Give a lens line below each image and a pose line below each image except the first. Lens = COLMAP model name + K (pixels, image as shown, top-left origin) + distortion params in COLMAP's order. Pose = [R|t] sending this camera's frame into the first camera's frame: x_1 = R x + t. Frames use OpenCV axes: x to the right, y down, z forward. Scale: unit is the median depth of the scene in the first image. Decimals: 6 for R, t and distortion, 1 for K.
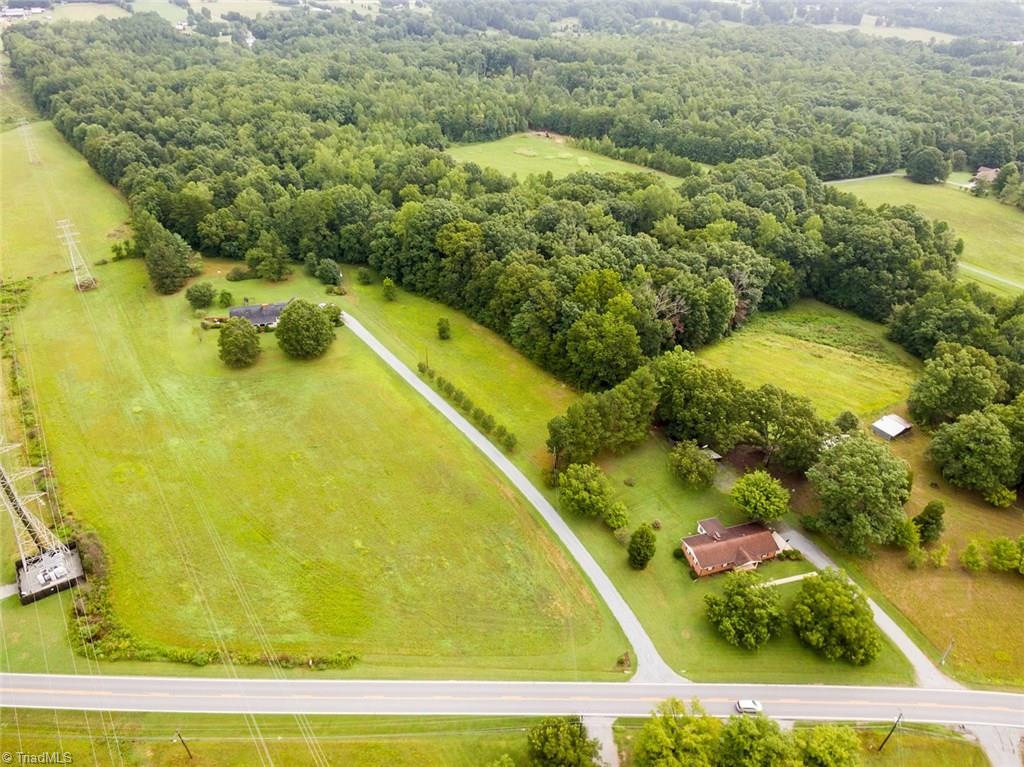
lens RADIAL K [[639.8, 0, 512.0], [0, 639.8, 383.5], [0, 0, 1]] dist [0.064599, -0.074901]
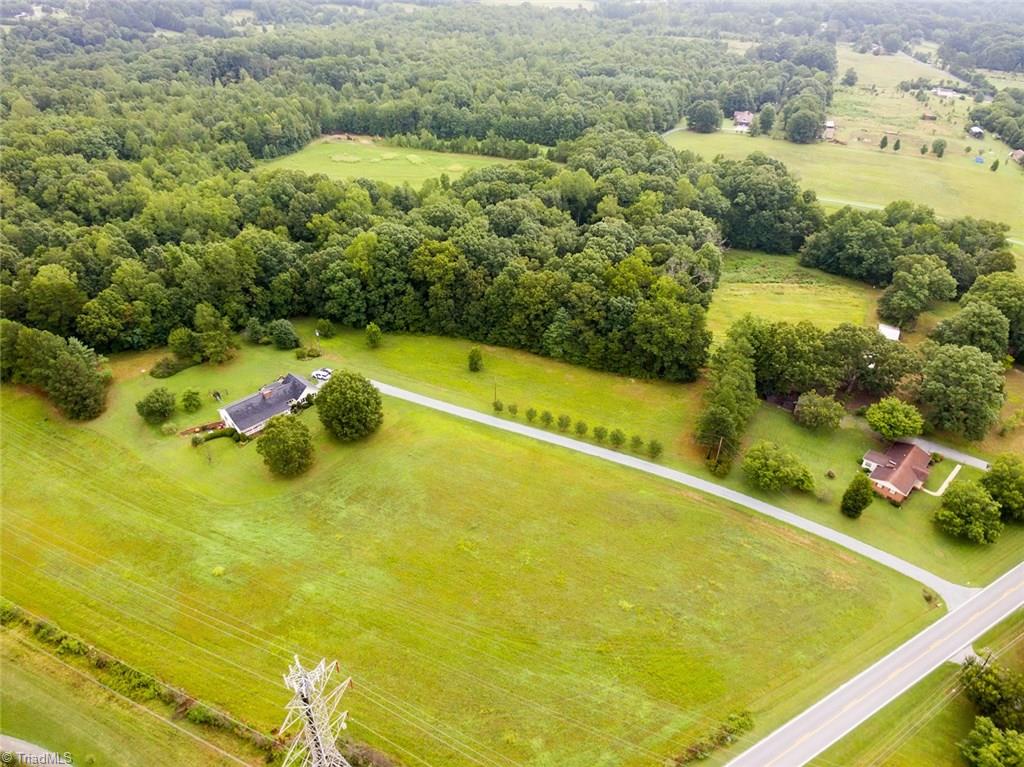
lens RADIAL K [[639.8, 0, 512.0], [0, 639.8, 383.5], [0, 0, 1]] dist [0.064599, -0.074901]
pose [[0.878223, -0.287484, 0.382201, -0.378747], [0.280221, 0.956931, 0.075892, -0.097340], [-0.387558, 0.040451, 0.920957, 0.125437]]
